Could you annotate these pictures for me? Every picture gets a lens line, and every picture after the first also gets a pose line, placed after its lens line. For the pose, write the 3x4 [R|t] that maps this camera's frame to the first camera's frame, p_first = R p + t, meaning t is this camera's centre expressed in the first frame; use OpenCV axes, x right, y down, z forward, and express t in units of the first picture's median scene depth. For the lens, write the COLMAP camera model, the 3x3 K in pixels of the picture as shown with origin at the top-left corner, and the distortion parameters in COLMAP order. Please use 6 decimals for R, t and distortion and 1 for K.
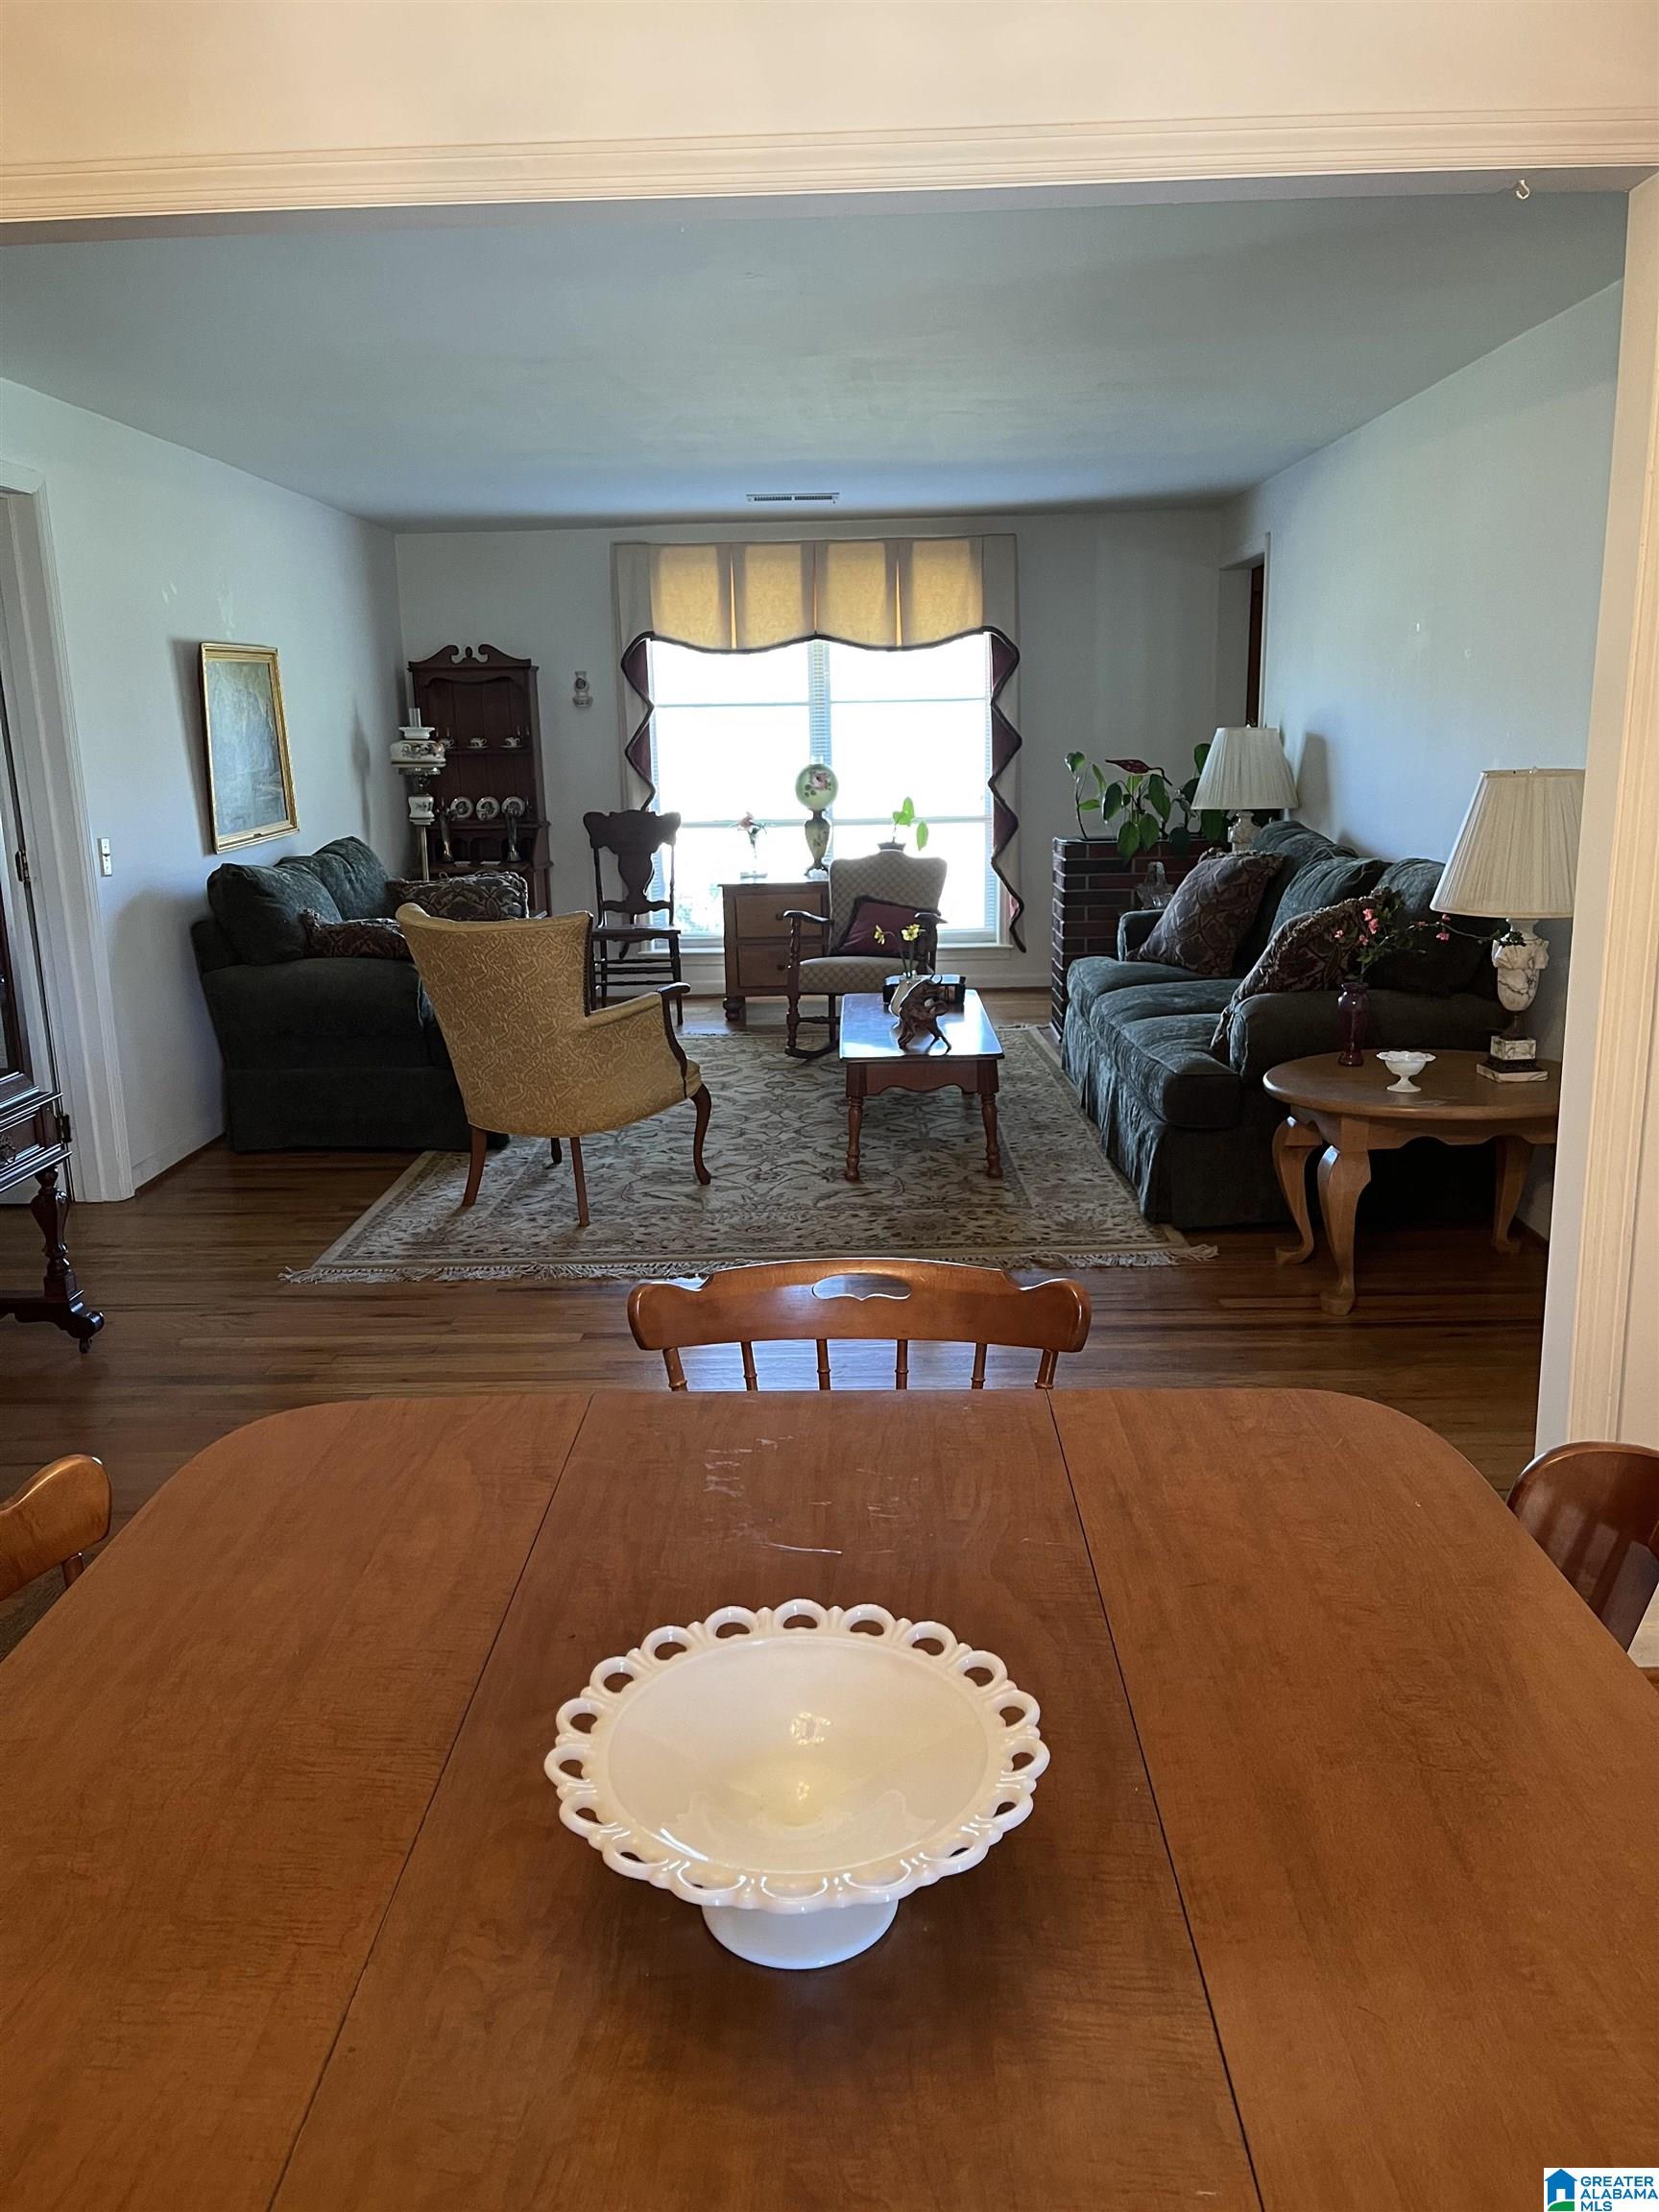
lens RADIAL K [[1671.2, 0, 828.6], [0, 1671.2, 1108.7], [0, 0, 1]] dist [0.001083, -0.000325]
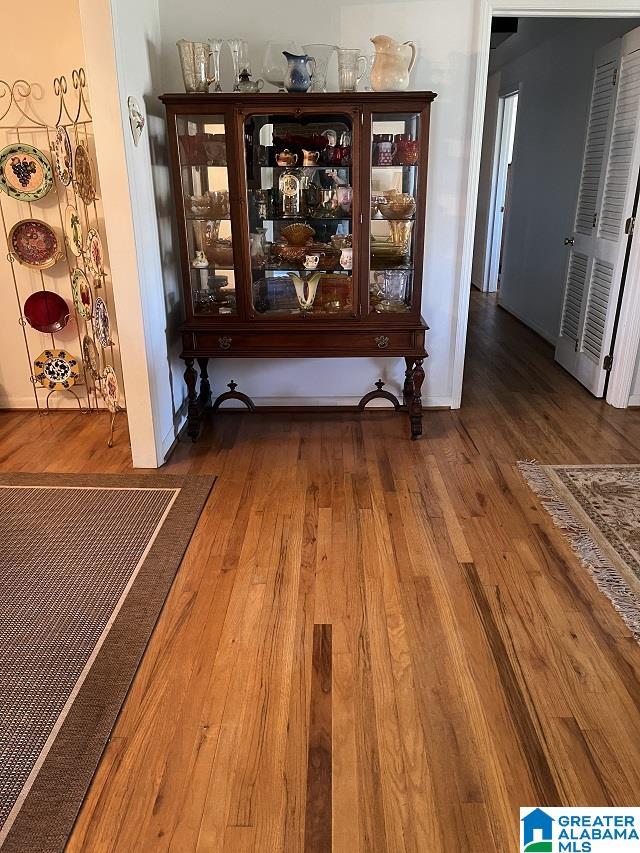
lens RADIAL K [[644.5, 0, 320.7], [0, 644.5, 426.3], [0, 0, 1]] dist [0.001083, -0.000325]
pose [[0.005160, 0.388845, -0.921289, 0.308994], [-0.214404, 0.900306, 0.378788, -0.152758], [0.976732, 0.195573, 0.088015, 0.677439]]
